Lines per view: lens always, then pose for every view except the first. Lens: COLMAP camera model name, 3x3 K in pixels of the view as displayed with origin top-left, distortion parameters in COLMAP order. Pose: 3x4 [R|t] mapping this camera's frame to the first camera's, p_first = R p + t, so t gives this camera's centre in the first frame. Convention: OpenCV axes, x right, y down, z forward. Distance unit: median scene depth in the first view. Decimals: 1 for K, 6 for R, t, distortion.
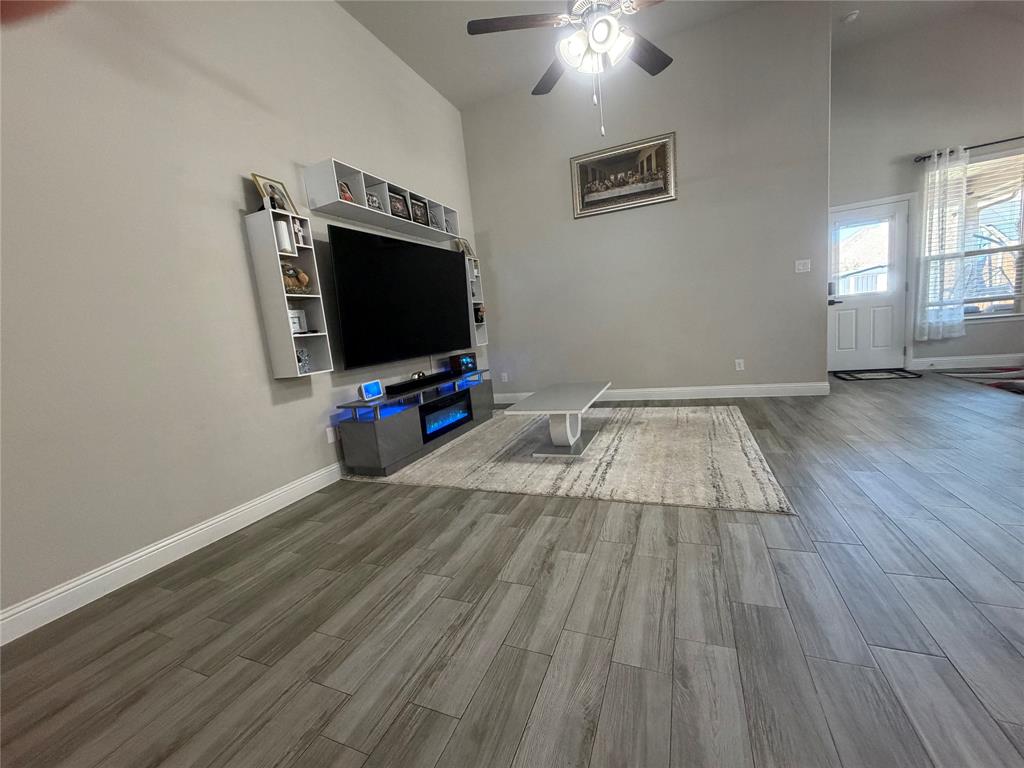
lens RADIAL K [[415.3, 0, 513.8], [0, 415.3, 382.5], [0, 0, 1]] dist [0.002135, -0.000056]
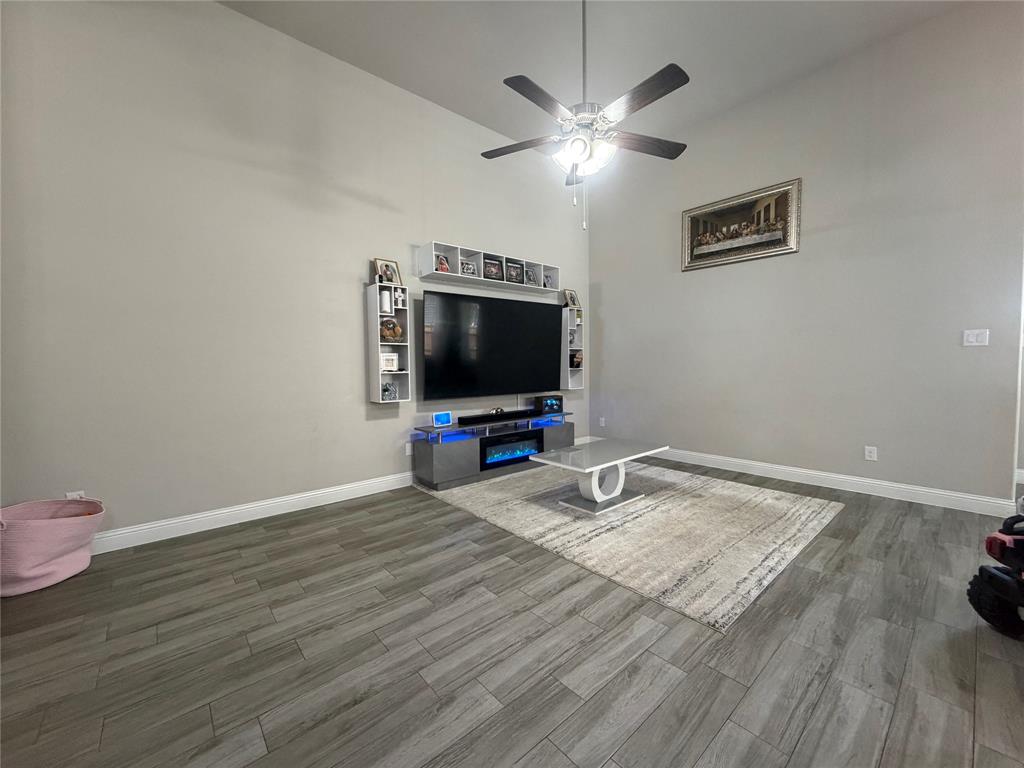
lens RADIAL K [[415.3, 0, 506.4], [0, 415.3, 382.7], [0, 0, 1]] dist [0.002135, -0.000056]
pose [[0.889840, 0.111001, -0.442566, 0.411360], [-0.138045, 0.989994, -0.029255, -0.089296], [0.434890, 0.087126, 0.896259, -0.042679]]
